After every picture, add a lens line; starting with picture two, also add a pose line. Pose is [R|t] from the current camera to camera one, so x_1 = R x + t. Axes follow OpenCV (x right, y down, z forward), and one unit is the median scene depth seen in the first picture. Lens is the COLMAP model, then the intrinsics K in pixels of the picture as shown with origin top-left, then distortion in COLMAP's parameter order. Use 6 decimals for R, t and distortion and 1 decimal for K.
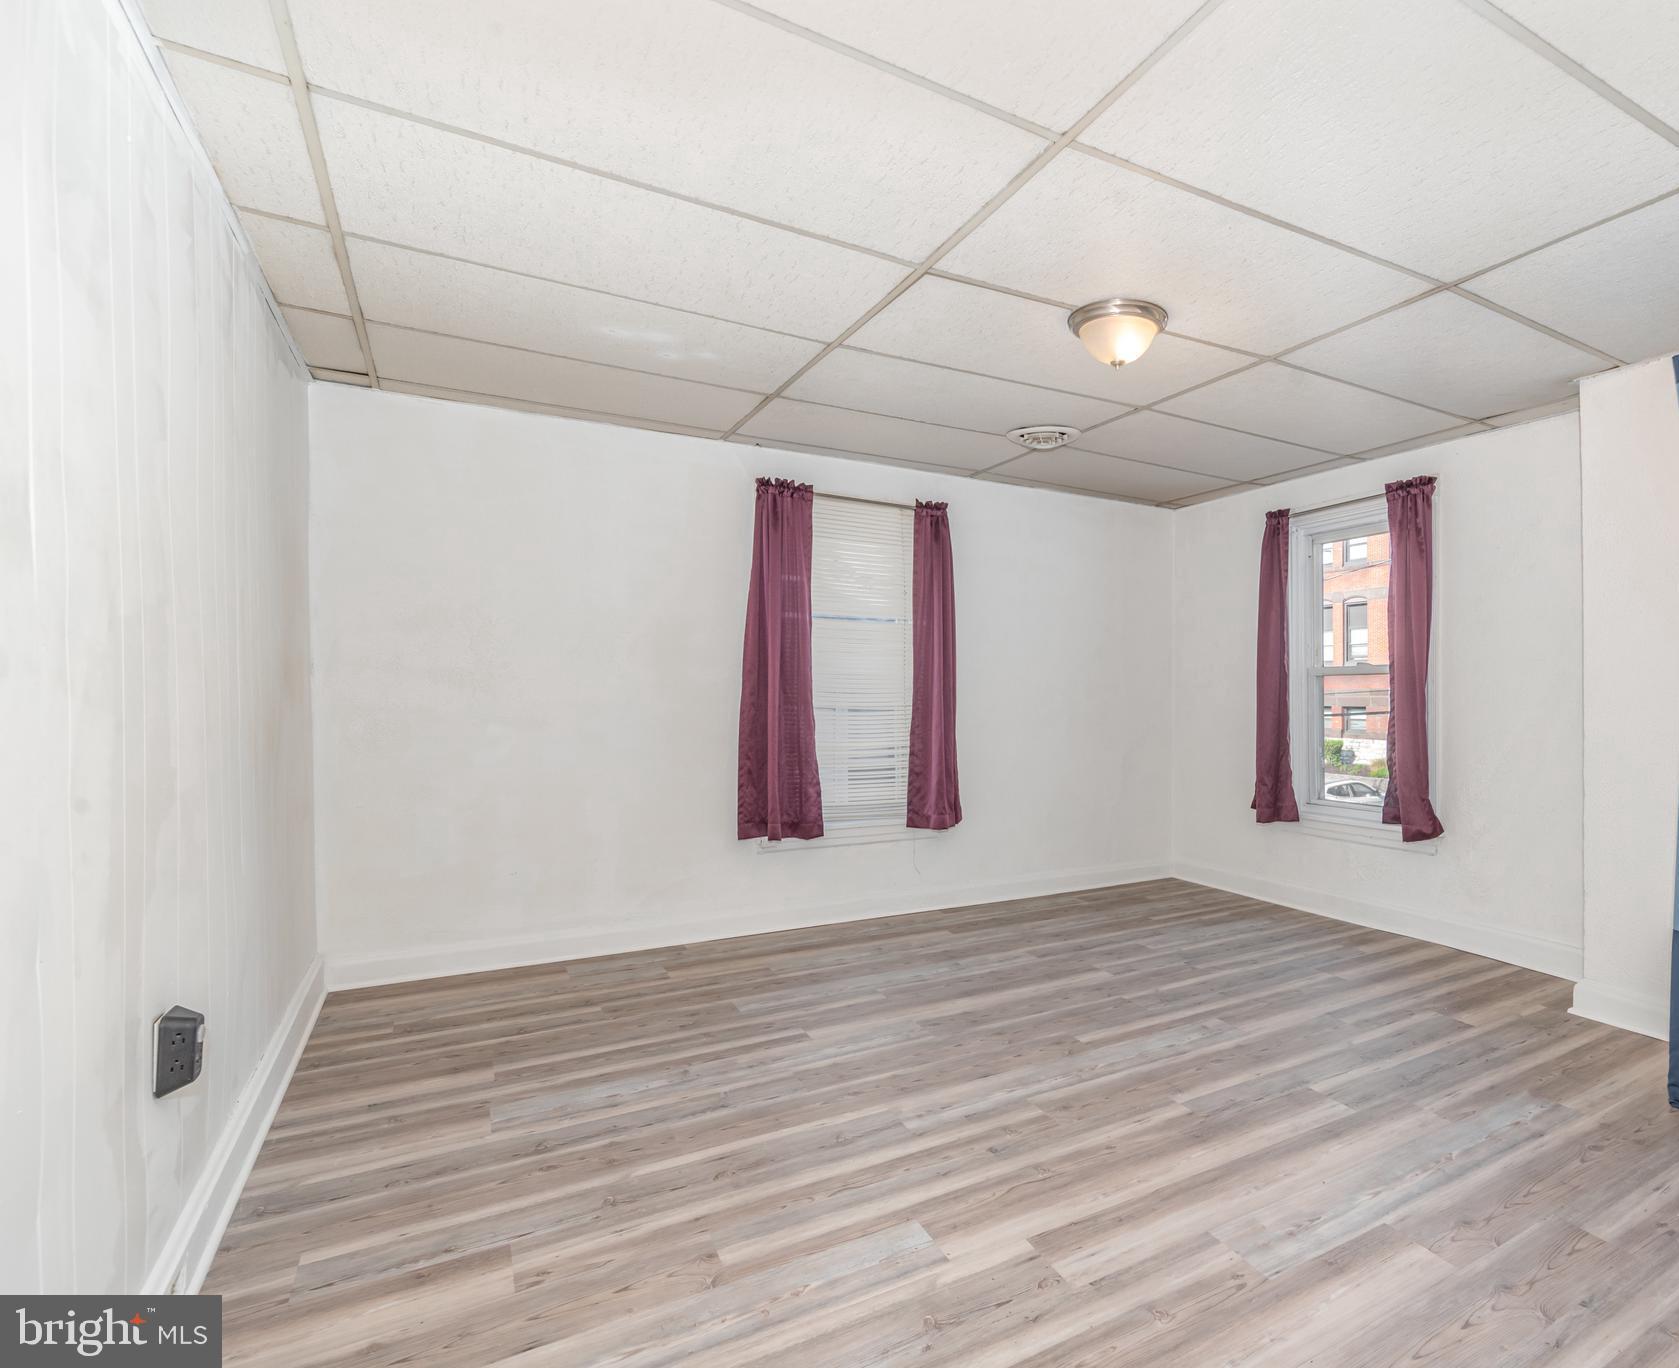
lens RADIAL K [[783.7, 0, 839.5], [0, 783.7, 684.0], [0, 0, 1]] dist [0.001277, -0.000095]
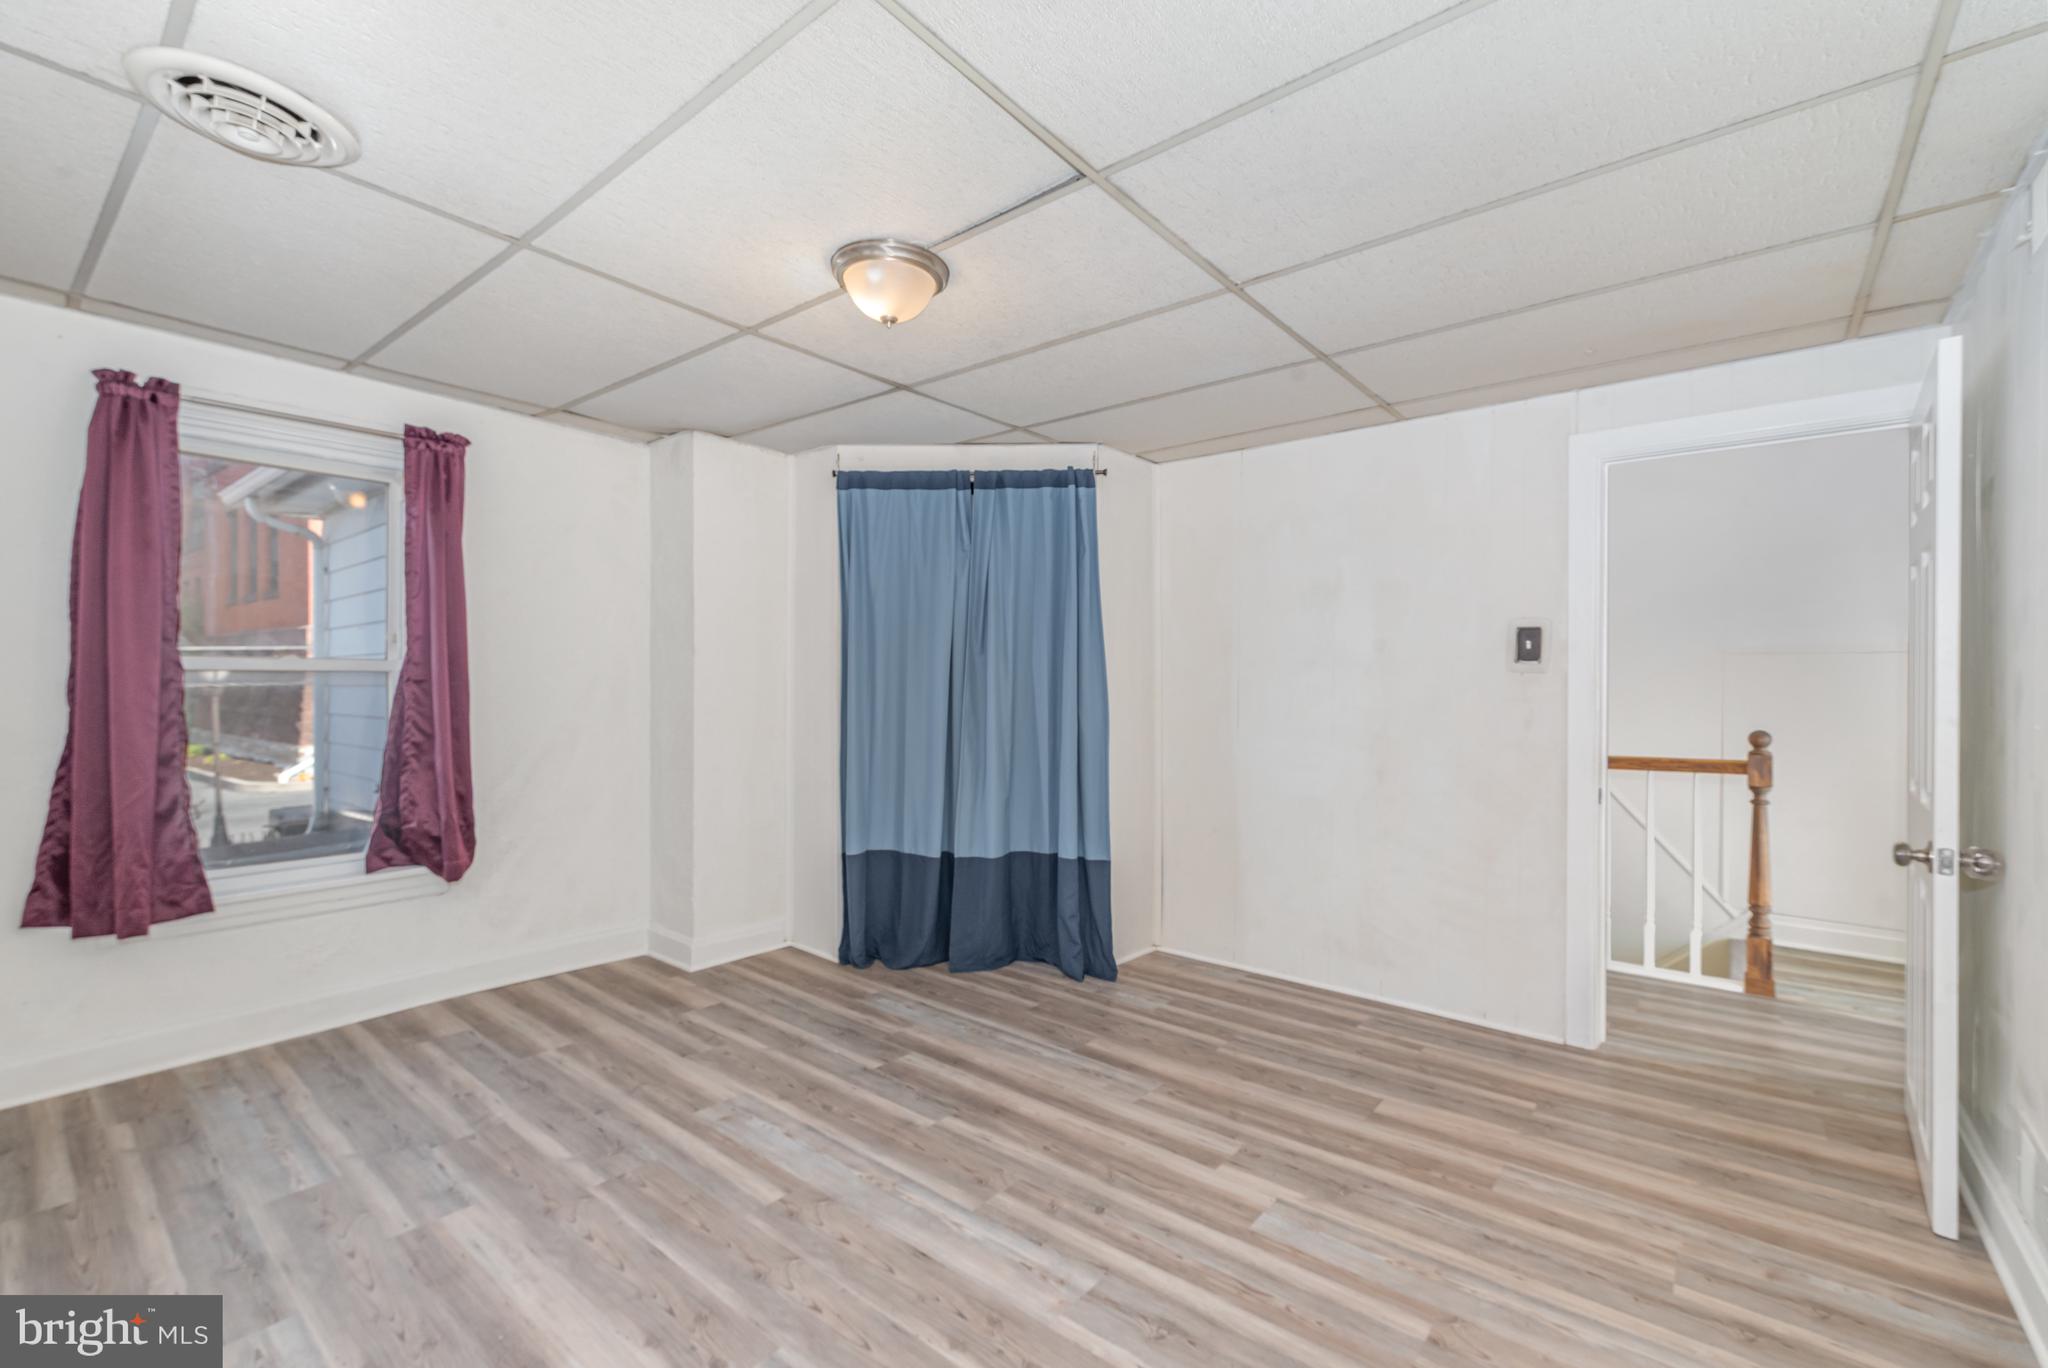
lens RADIAL K [[893.5, 0, 1020.3], [0, 893.5, 684.4], [0, 0, 1]] dist [-0.000376, 0.000600]
pose [[-0.427806, -0.007365, 0.903841, -0.602287], [-0.010522, 0.999940, 0.003168, -0.042794], [-0.903809, -0.008155, -0.427857, 1.255941]]
